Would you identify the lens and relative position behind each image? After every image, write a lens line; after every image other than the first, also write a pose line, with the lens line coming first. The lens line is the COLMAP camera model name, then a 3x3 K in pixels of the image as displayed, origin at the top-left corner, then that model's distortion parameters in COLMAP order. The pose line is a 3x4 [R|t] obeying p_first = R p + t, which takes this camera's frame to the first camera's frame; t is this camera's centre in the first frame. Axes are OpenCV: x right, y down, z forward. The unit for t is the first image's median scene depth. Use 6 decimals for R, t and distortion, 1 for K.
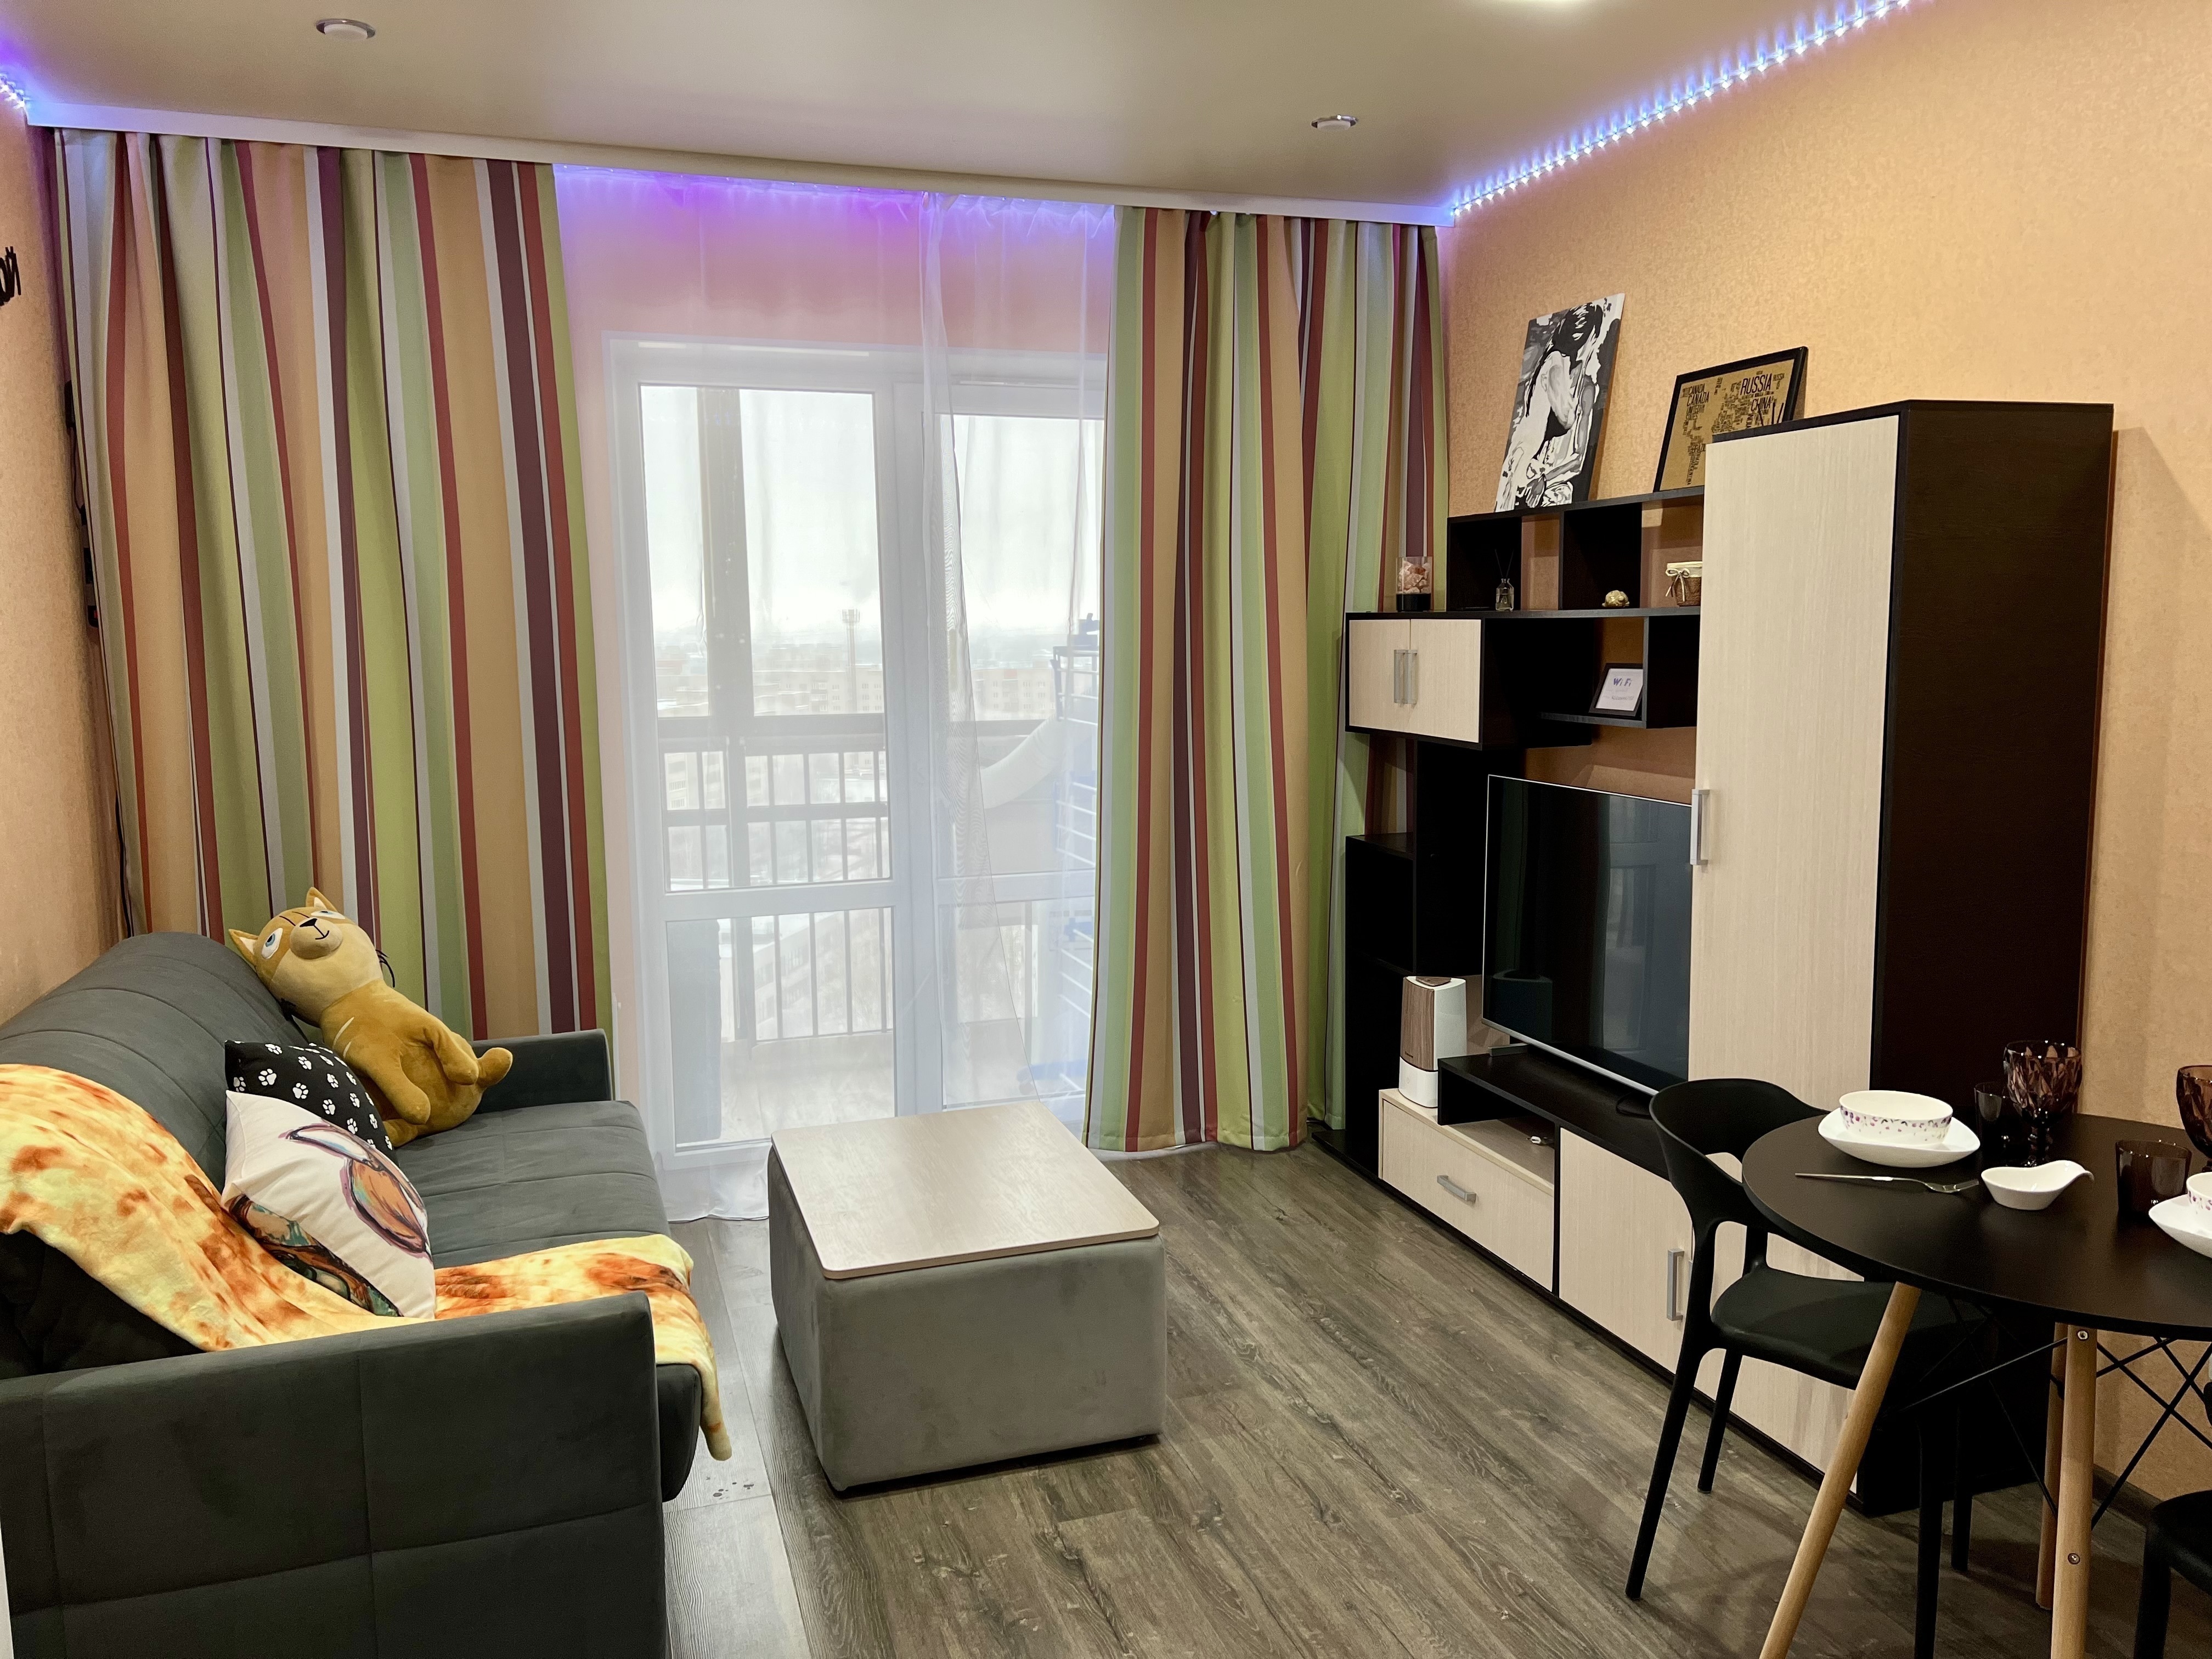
lens RADIAL K [[1674.8, 0, 1106.0], [0, 1674.8, 829.5], [0, 0, 1]] dist [0.059230, -0.082742]
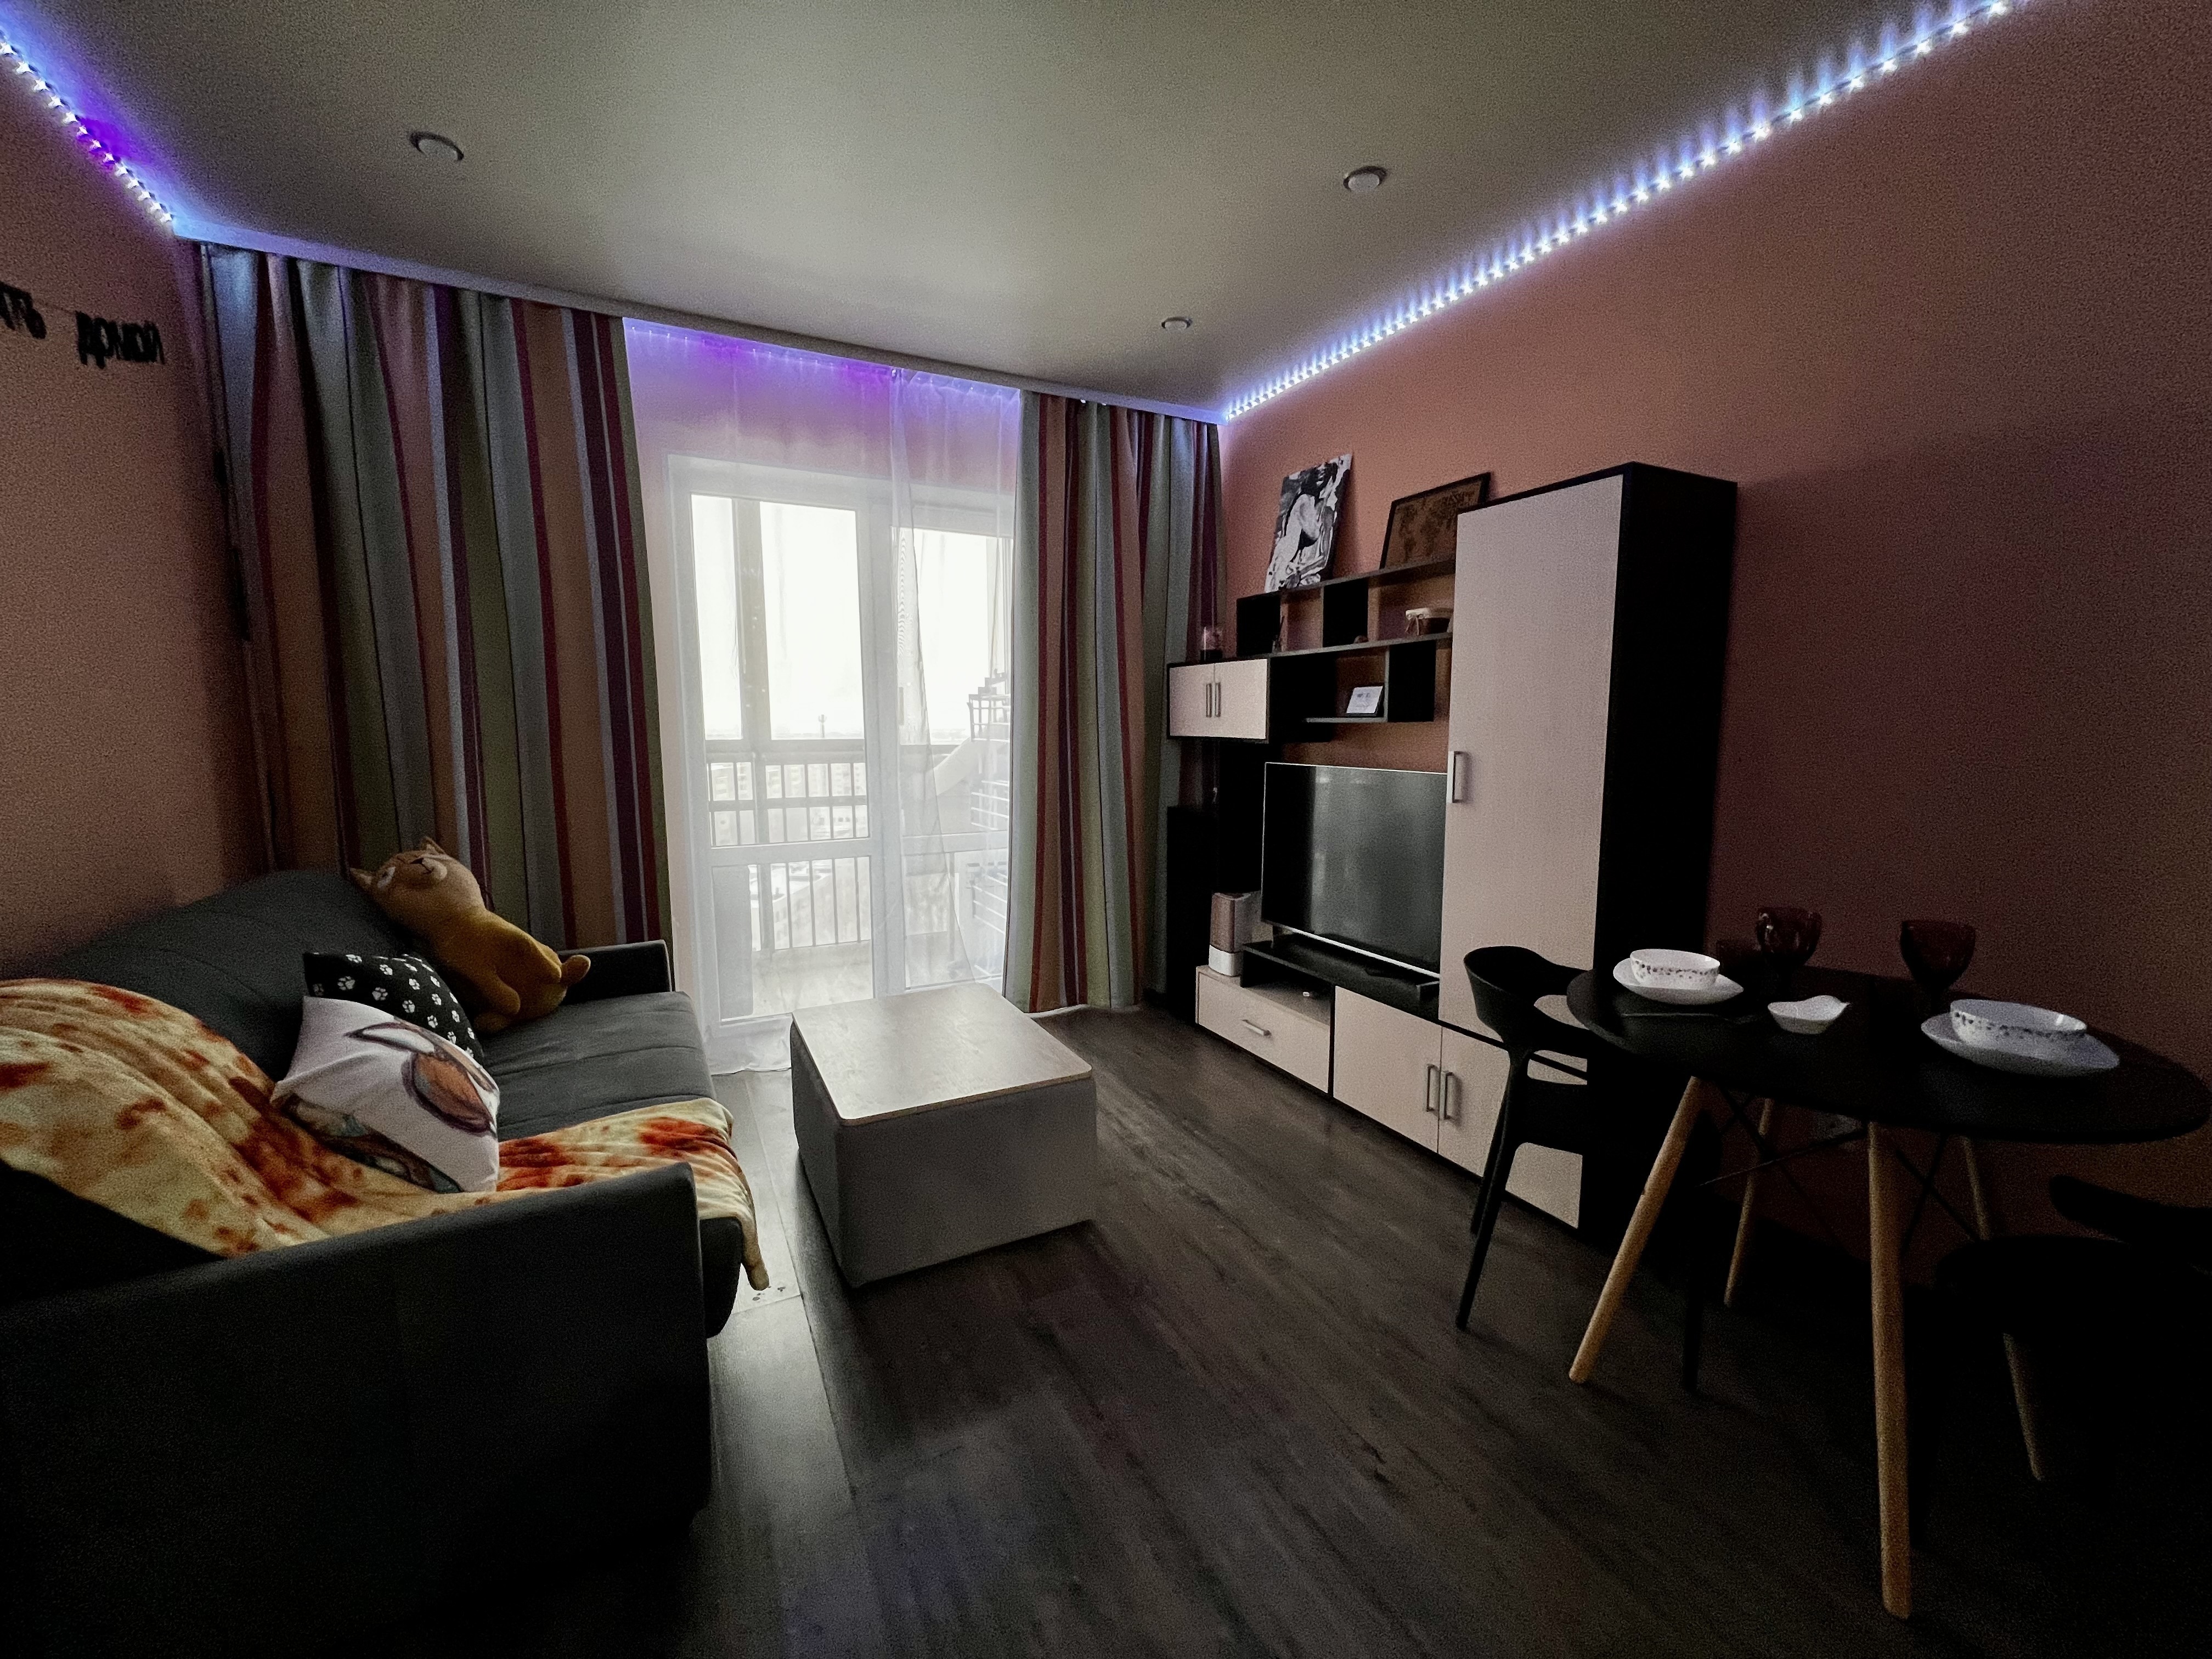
lens RADIAL K [[886.4, 0, 1106.0], [0, 886.4, 829.5], [0, 0, 1]] dist [-0.006123, -0.000259]
pose [[0.987399, -0.009770, 0.157947, -0.055674], [0.010719, 0.999929, -0.005157, 0.036259], [-0.157886, 0.006785, 0.987434, 0.232131]]
